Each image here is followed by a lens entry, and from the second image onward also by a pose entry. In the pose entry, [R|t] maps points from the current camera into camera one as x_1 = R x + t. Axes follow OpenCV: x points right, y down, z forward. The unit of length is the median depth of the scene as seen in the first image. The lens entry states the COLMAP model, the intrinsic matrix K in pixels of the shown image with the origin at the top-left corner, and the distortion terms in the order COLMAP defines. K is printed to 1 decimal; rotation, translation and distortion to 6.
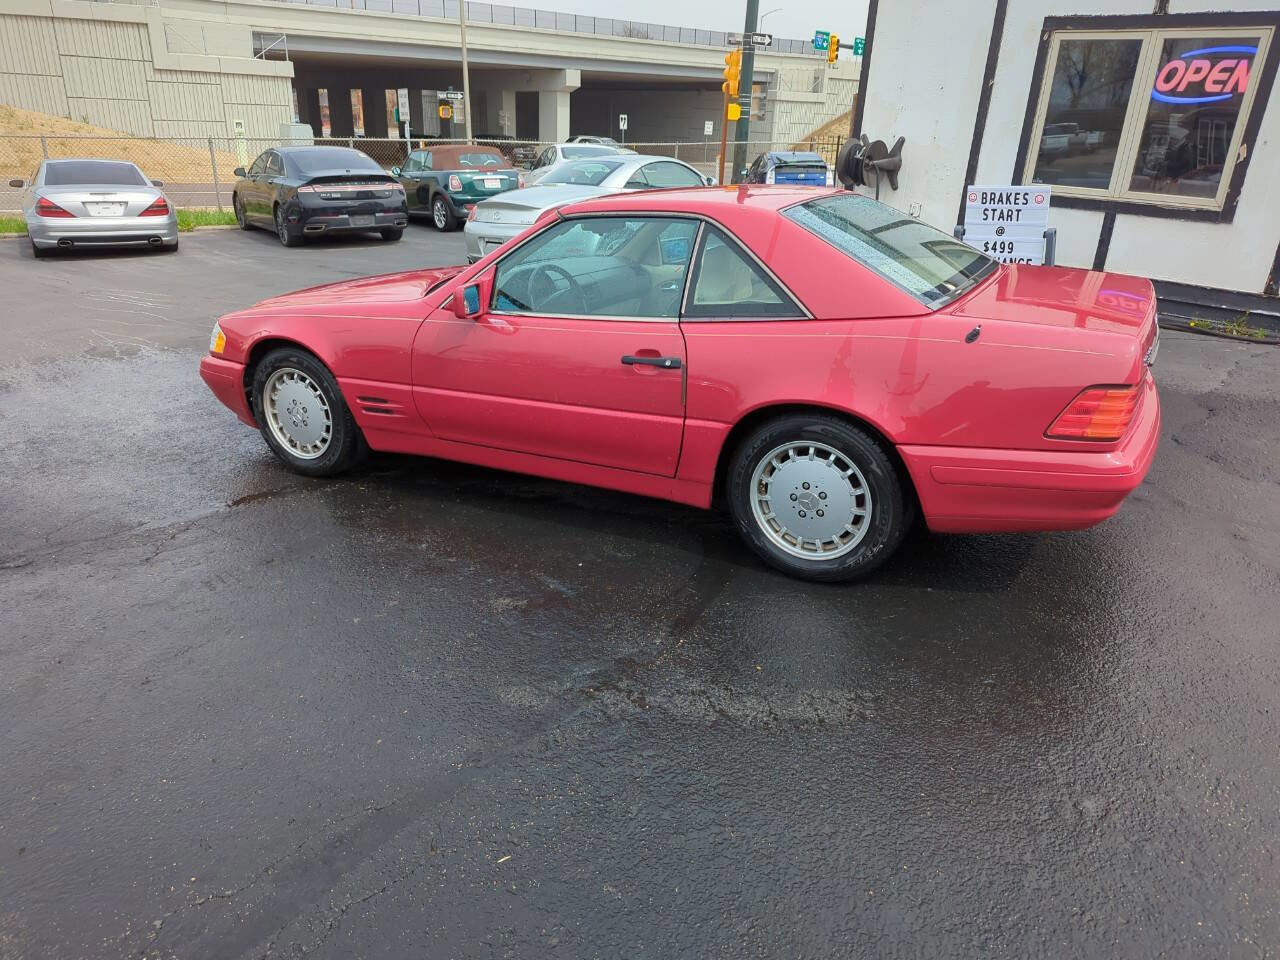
lens RADIAL K [[899.7, 0, 651.2], [0, 899.7, 478.8], [0, 0, 1]] dist [0.062152, -0.048426]
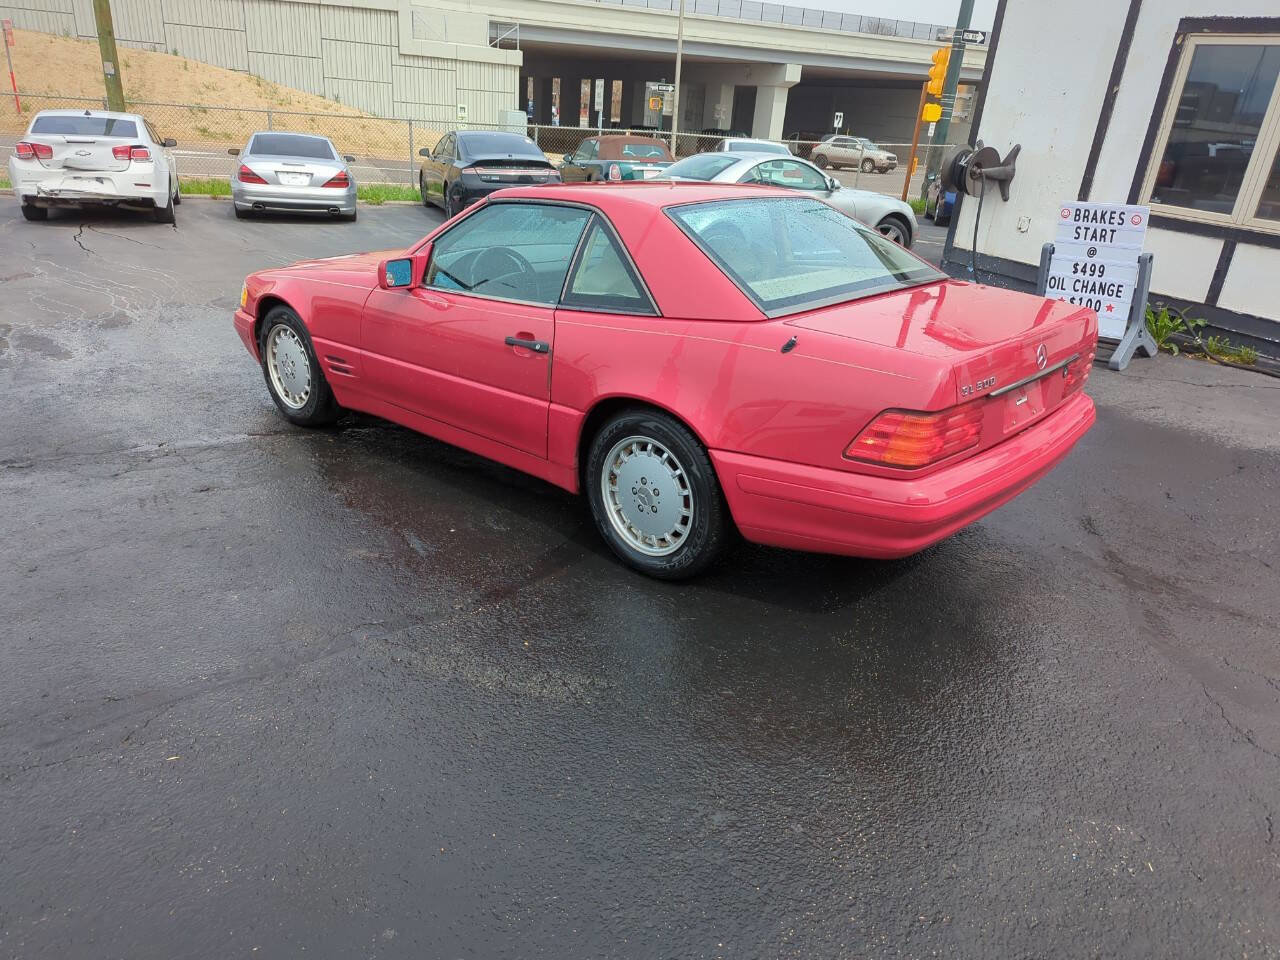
lens RADIAL K [[895.4, 0, 645.9], [0, 895.4, 495.1], [0, 0, 1]] dist [0.072356, -0.060742]
pose [[0.969427, 0.128865, -0.208817, 0.179742], [-0.124513, 0.991638, 0.033909, -0.005039], [0.211441, -0.006872, 0.977367, 0.007713]]
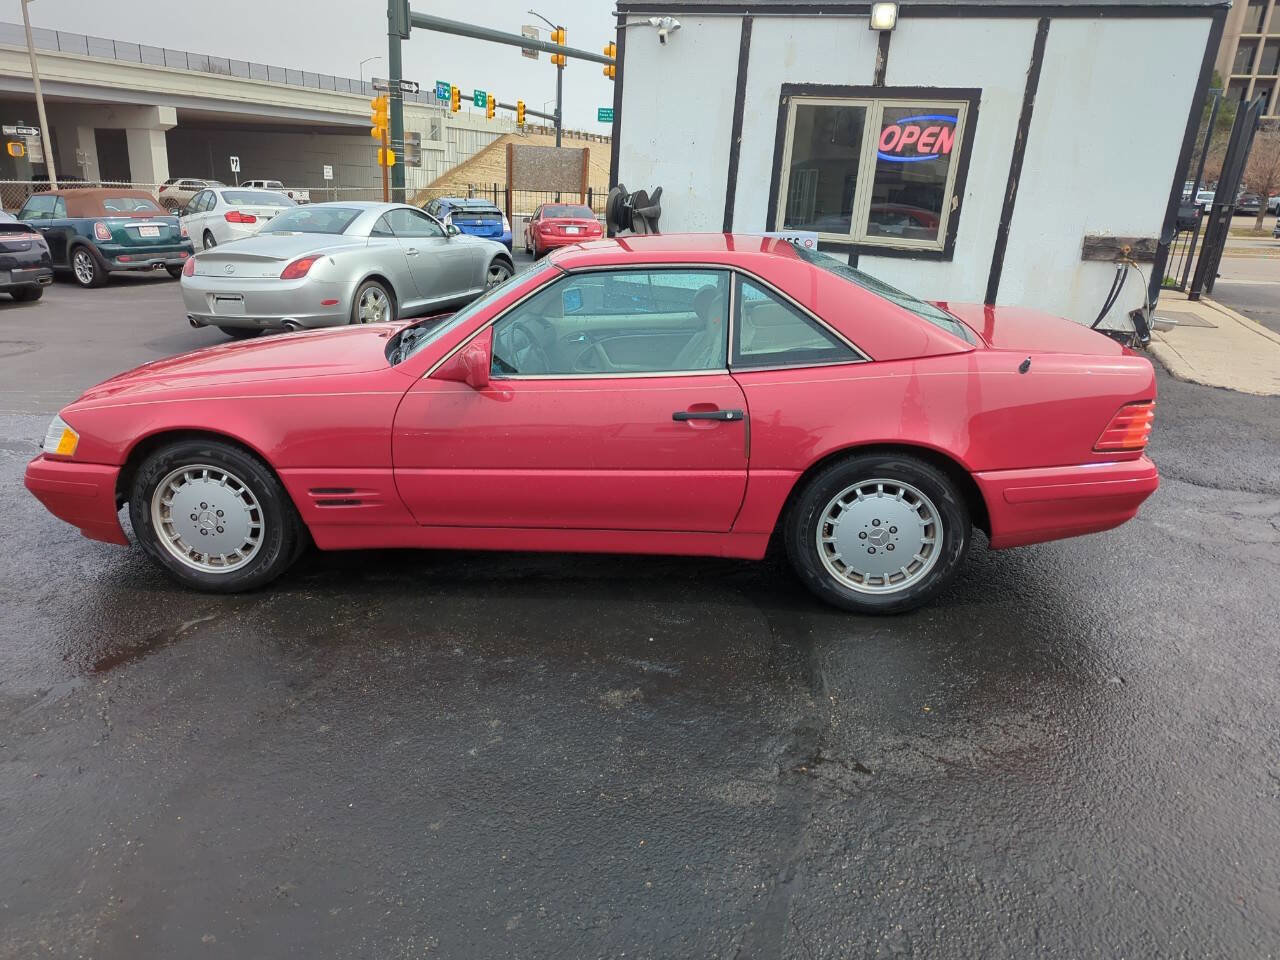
lens RADIAL K [[901.0, 0, 640.2], [0, 901.0, 469.6], [0, 0, 1]] dist [0.062606, -0.051450]
pose [[0.922765, -0.110129, 0.369292, -0.208570], [0.130138, 0.991053, -0.029632, -0.026094], [-0.362724, 0.075403, 0.928841, 0.064498]]
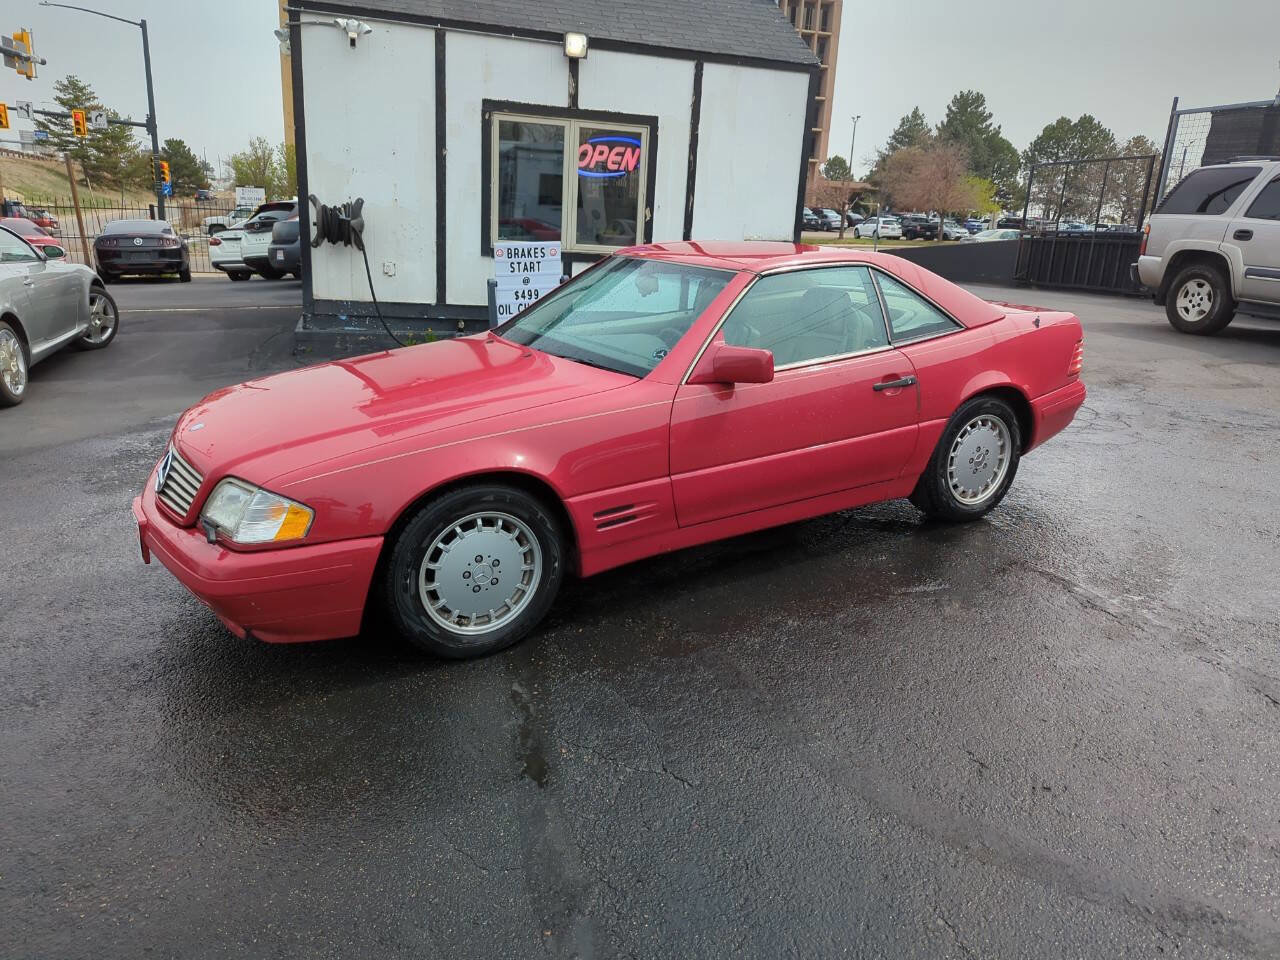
lens RADIAL K [[903.1, 0, 655.8], [0, 903.1, 475.9], [0, 0, 1]] dist [0.062060, -0.056229]
pose [[0.501139, -0.248972, 0.828778, -0.570241], [0.300905, 0.948090, 0.102865, -0.112693], [-0.811366, 0.197834, 0.550042, 0.301047]]
